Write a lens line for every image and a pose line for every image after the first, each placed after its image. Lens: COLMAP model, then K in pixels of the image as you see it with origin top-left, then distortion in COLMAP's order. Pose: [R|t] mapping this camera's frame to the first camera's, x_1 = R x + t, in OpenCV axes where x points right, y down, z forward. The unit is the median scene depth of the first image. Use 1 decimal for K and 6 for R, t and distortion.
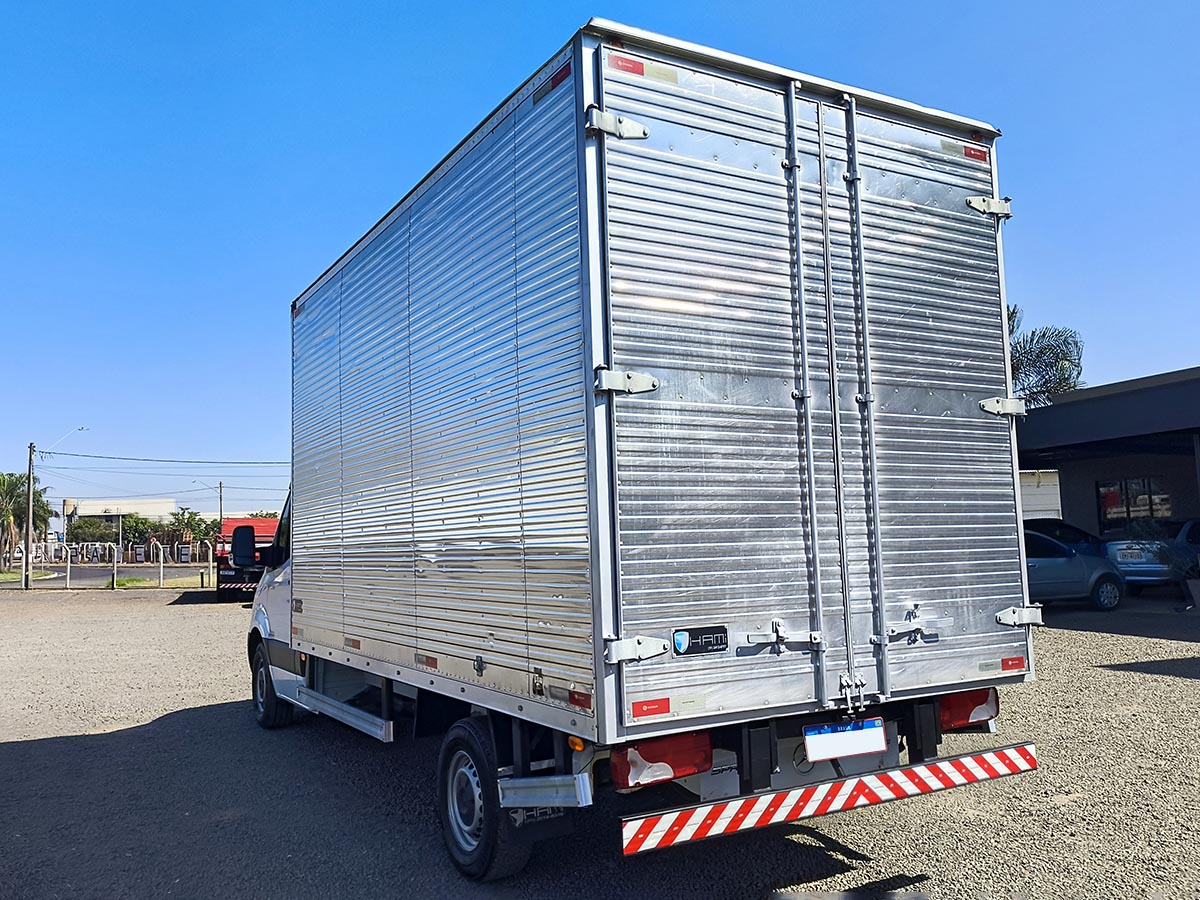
lens RADIAL K [[938.5, 0, 568.2], [0, 938.5, 447.7], [0, 0, 1]] dist [0.076550, -0.150246]
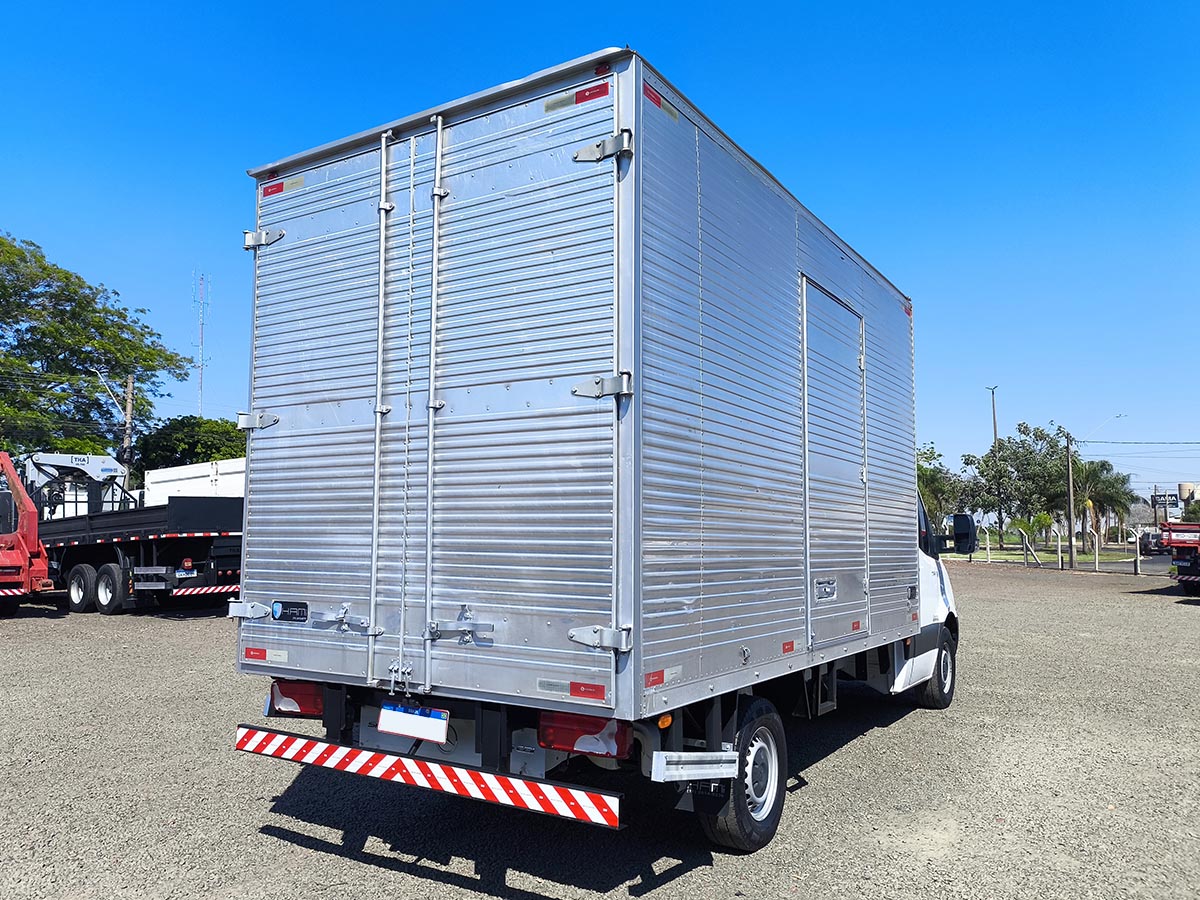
lens RADIAL K [[880.0, 0, 600.0], [0, 880.0, 450.0], [0, 0, 1]] dist [0.082551, -0.112530]
pose [[0.495731, -0.055257, -0.866717, 1.323167], [0.068263, 0.997365, -0.024542, 0.036813], [0.865789, -0.046998, 0.498197, 0.704214]]
